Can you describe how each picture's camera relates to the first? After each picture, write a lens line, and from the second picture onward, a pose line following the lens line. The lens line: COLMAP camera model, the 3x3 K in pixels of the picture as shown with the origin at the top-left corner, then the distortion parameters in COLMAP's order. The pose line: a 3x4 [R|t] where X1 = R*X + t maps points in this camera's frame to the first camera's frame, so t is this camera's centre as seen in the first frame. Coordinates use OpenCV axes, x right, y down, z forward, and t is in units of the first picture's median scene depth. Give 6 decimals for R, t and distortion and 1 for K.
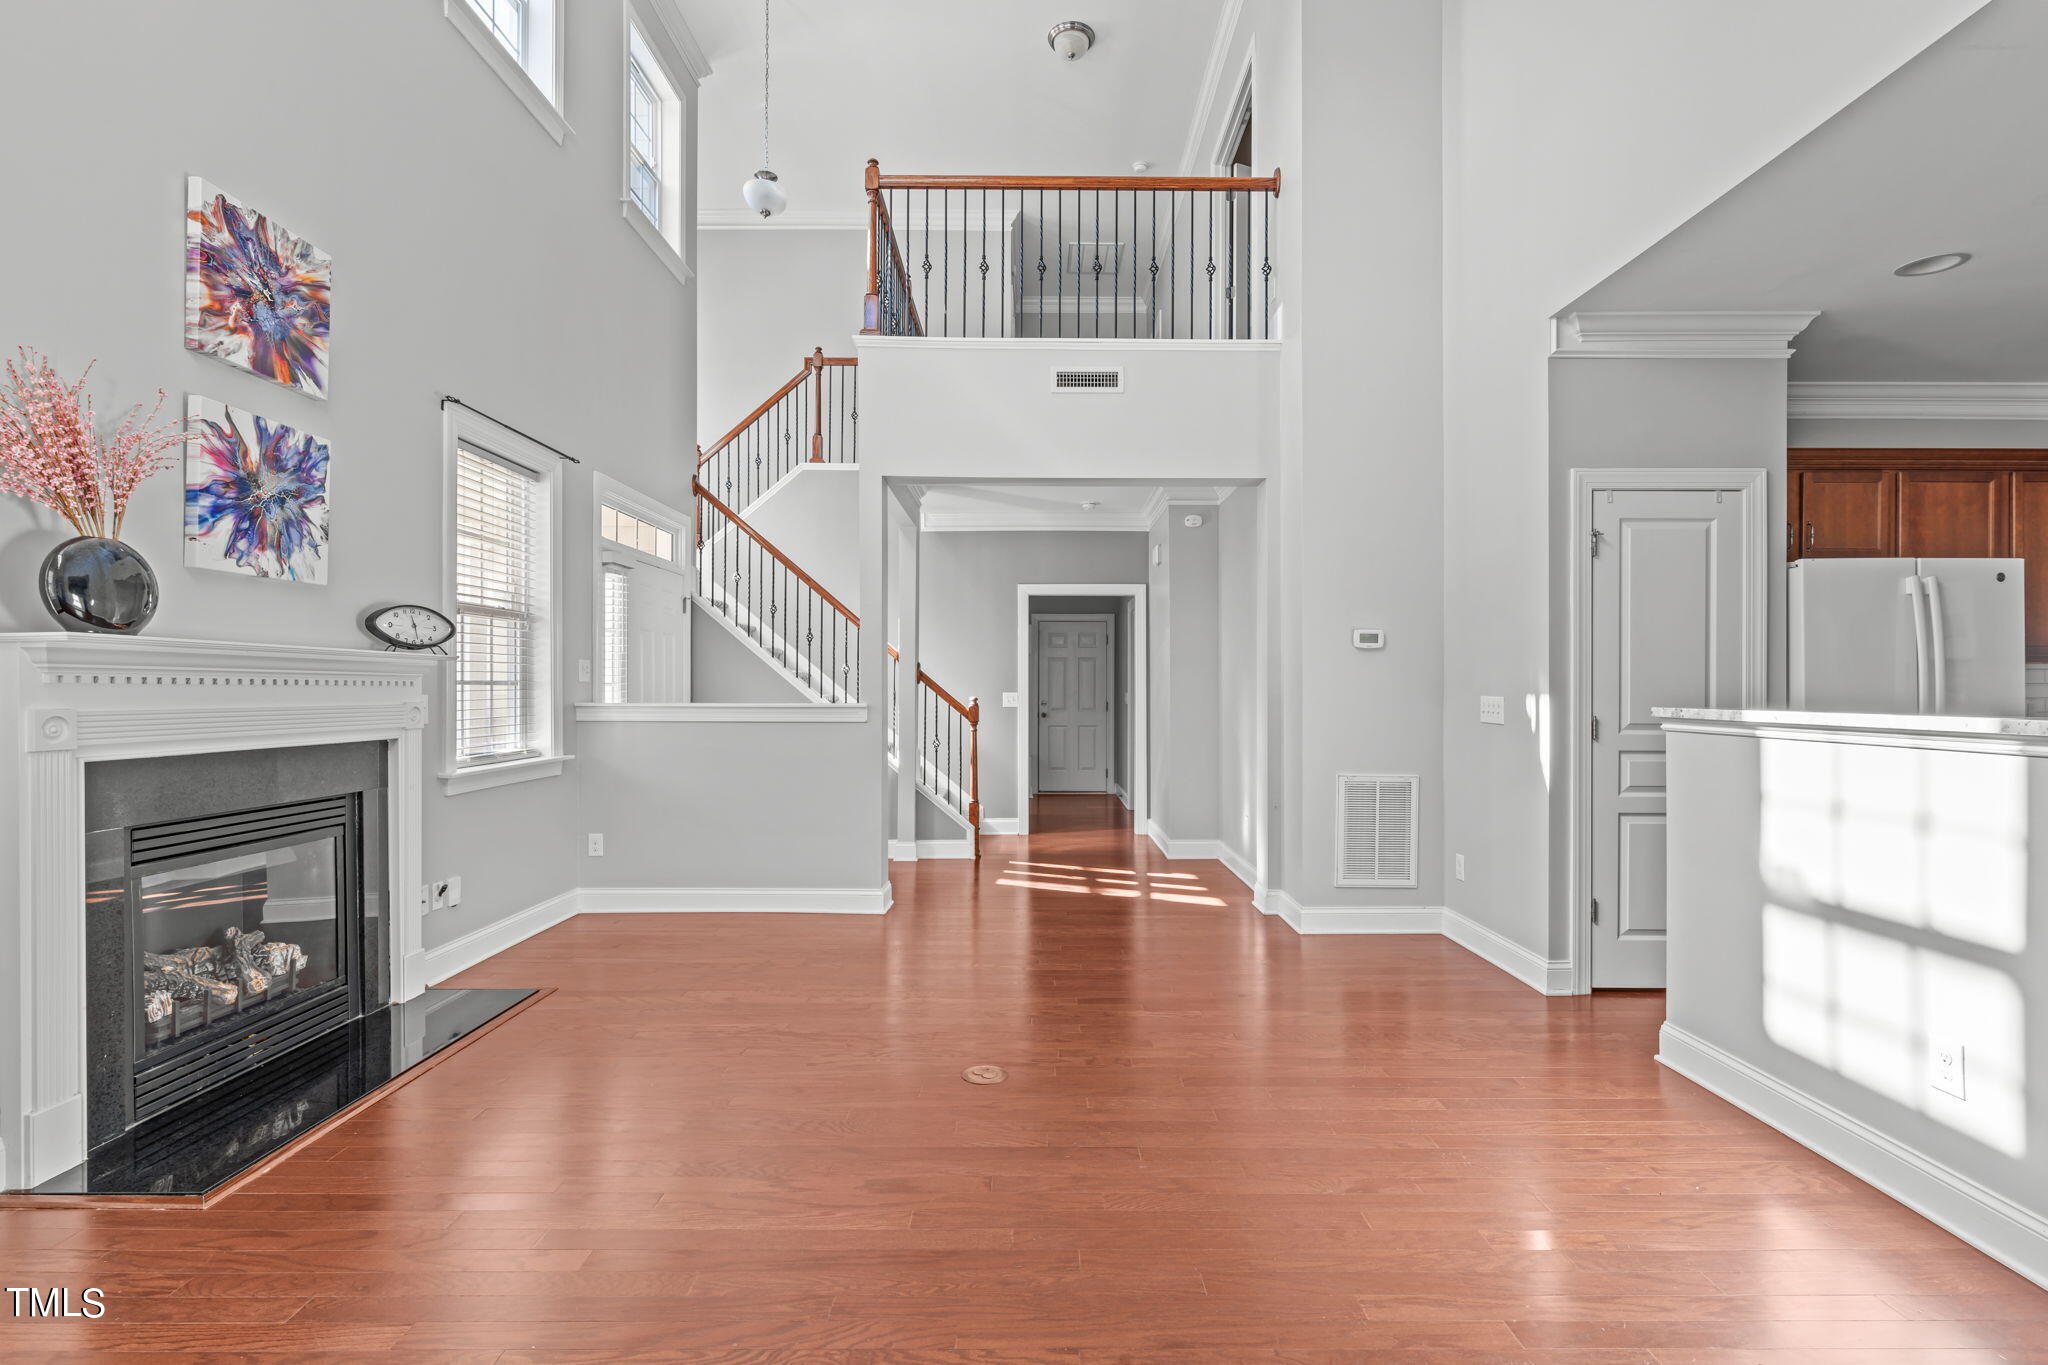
lens RADIAL K [[922.1, 0, 1040.0], [0, 922.1, 690.8], [0, 0, 1]] dist [-0.010014, 0.001740]
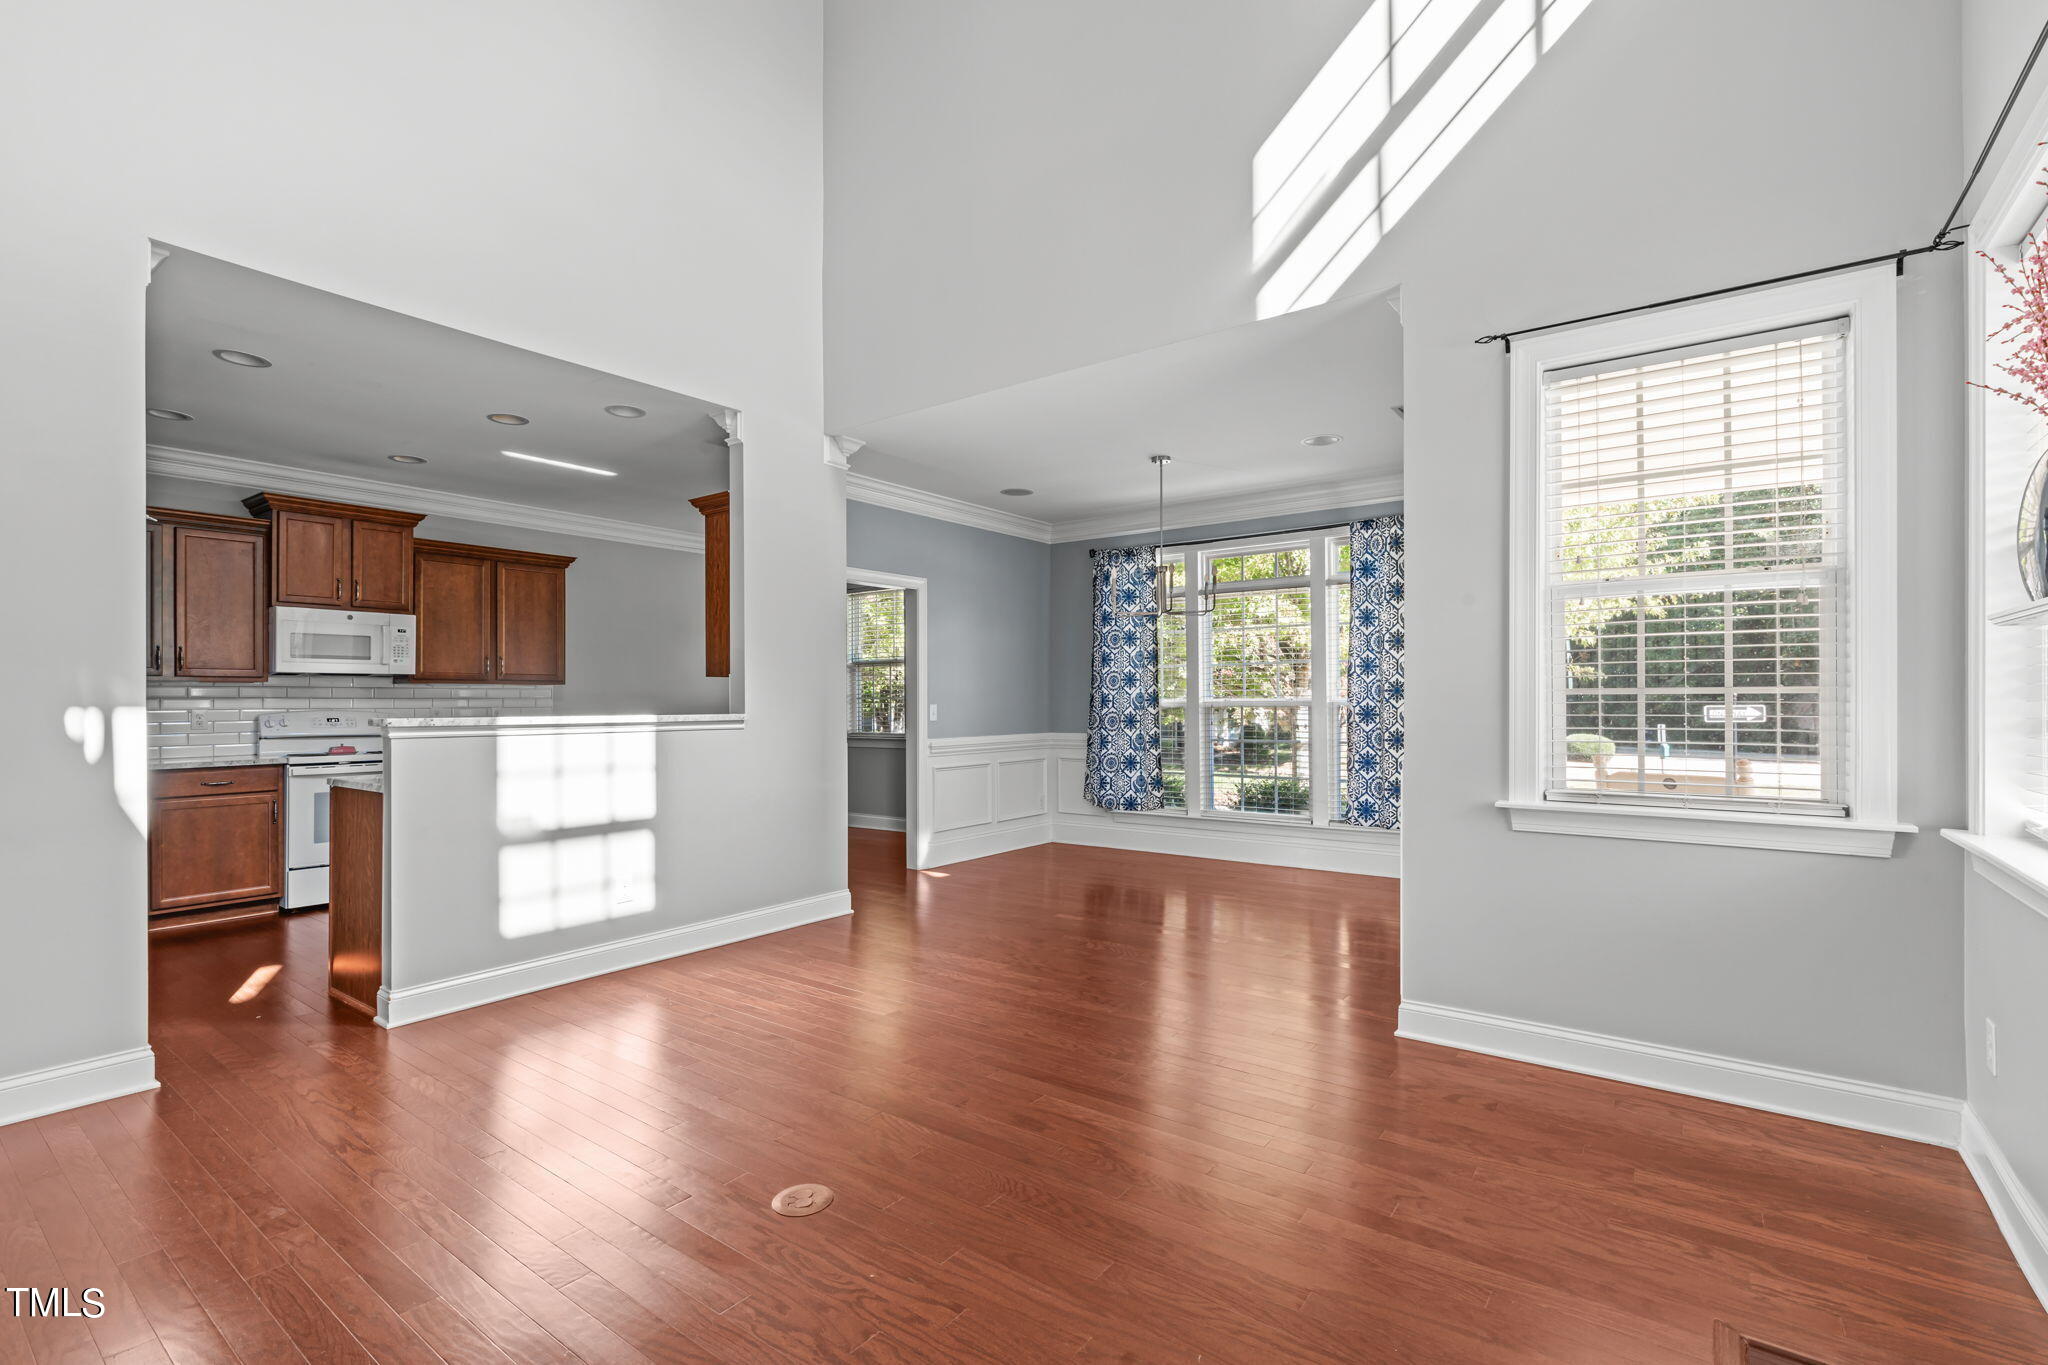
lens RADIAL K [[922.1, 0, 1038.2], [0, 922.1, 704.0], [0, 0, 1]] dist [-0.010014, 0.001740]
pose [[-0.803977, -0.004520, 0.594643, -0.663986], [0.002554, 0.999936, 0.011053, -0.005938], [-0.594655, 0.010406, -0.803914, 1.483789]]
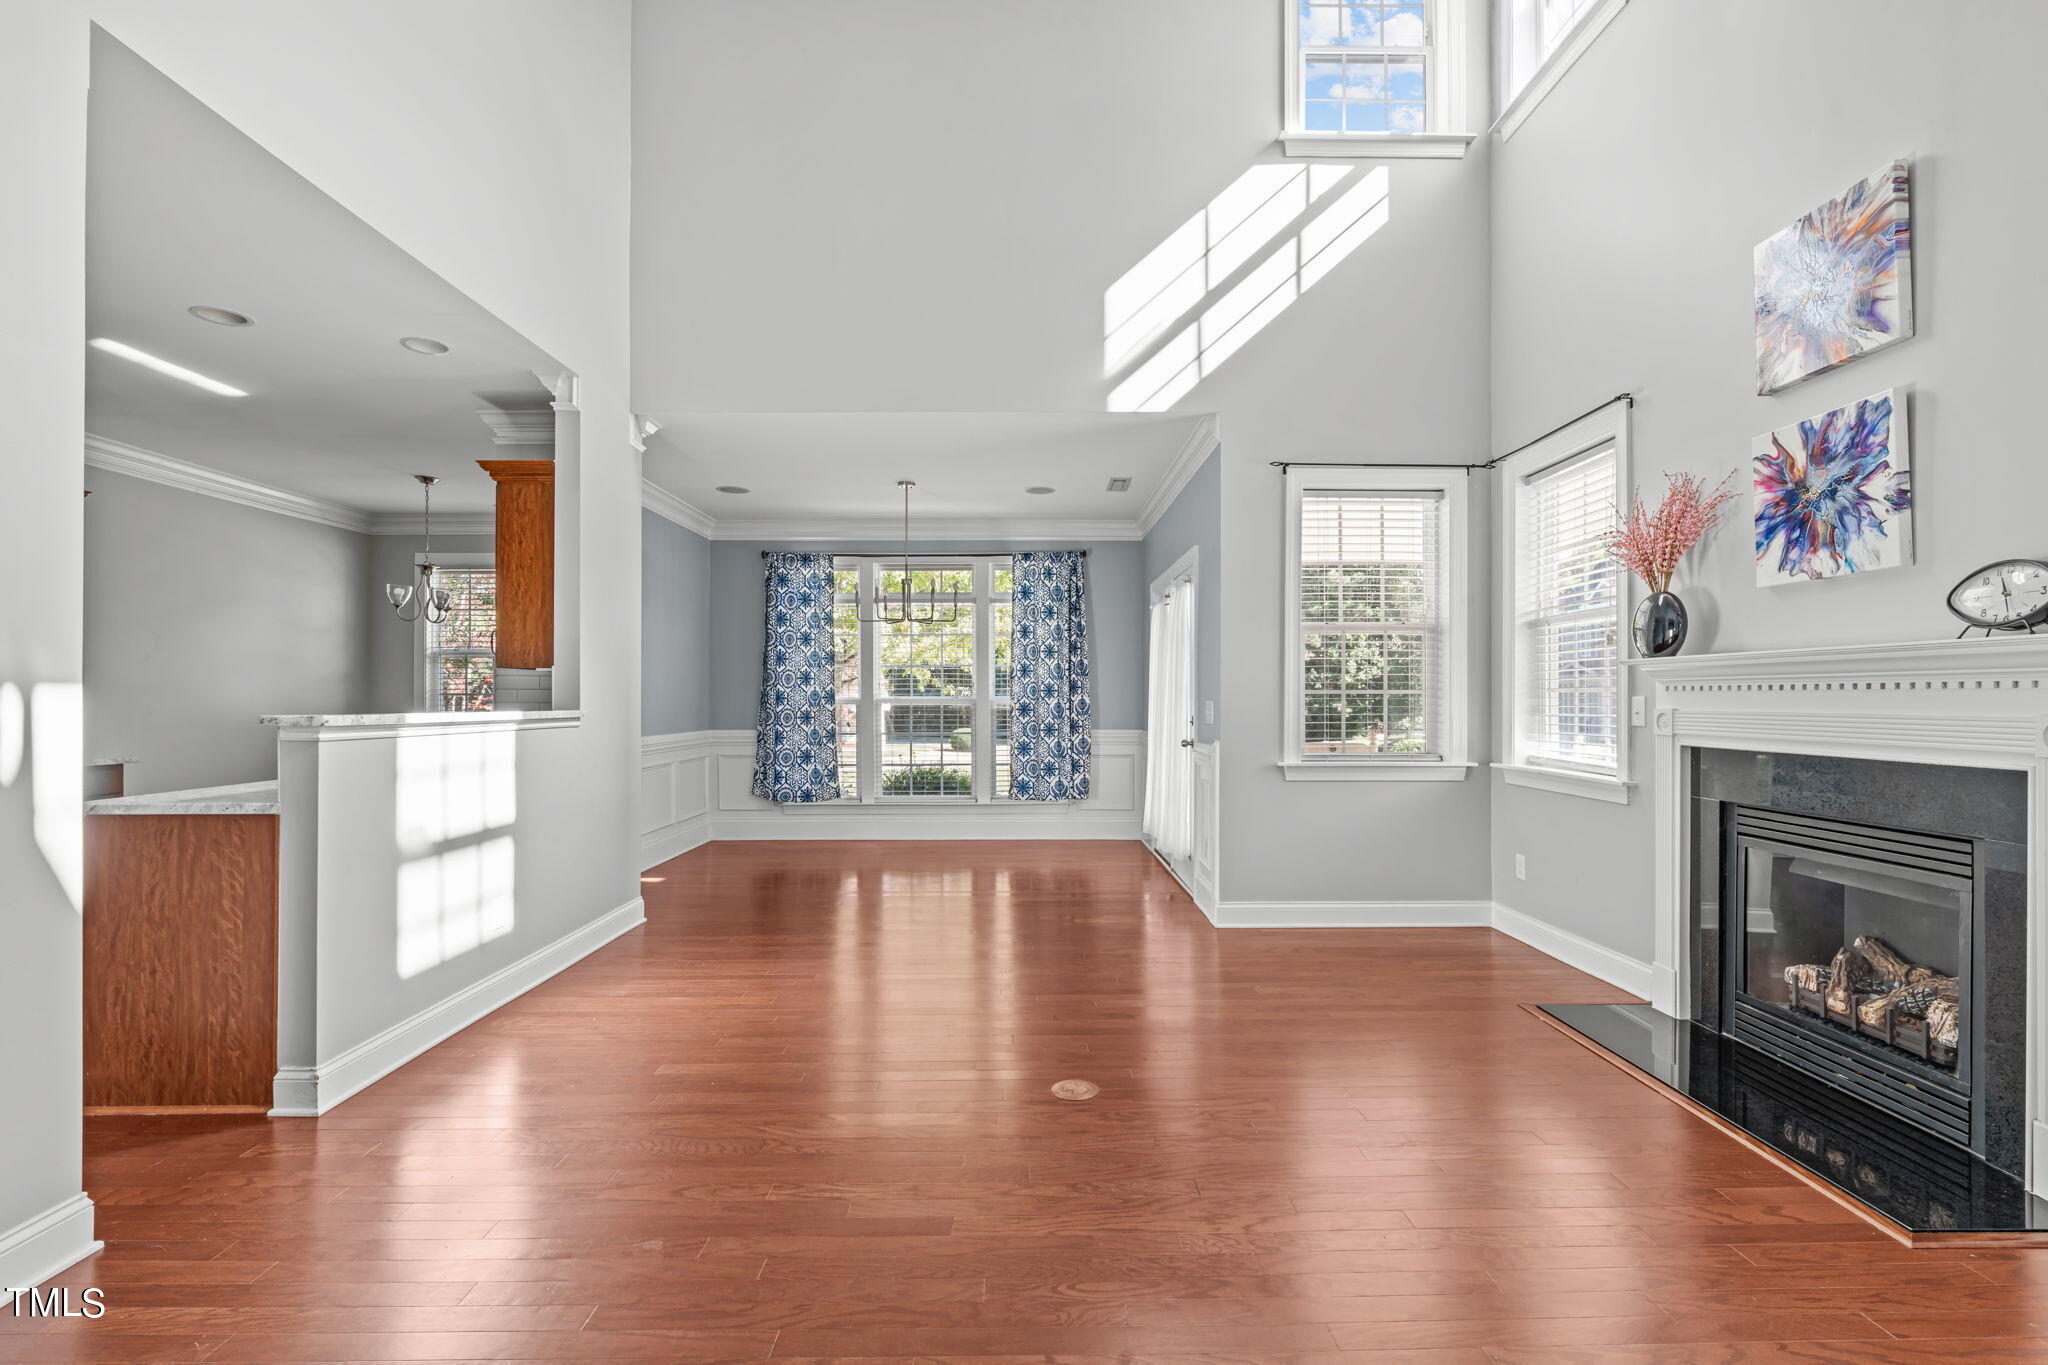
lens RADIAL K [[922.1, 0, 1028.6], [0, 922.1, 682.6], [0, 0, 1]] dist [-0.010014, 0.001740]
pose [[-0.999959, -0.007395, -0.005217, -0.007610], [-0.007311, 0.999847, -0.015887, 0.006936], [0.005334, -0.015848, -0.999860, 1.963194]]
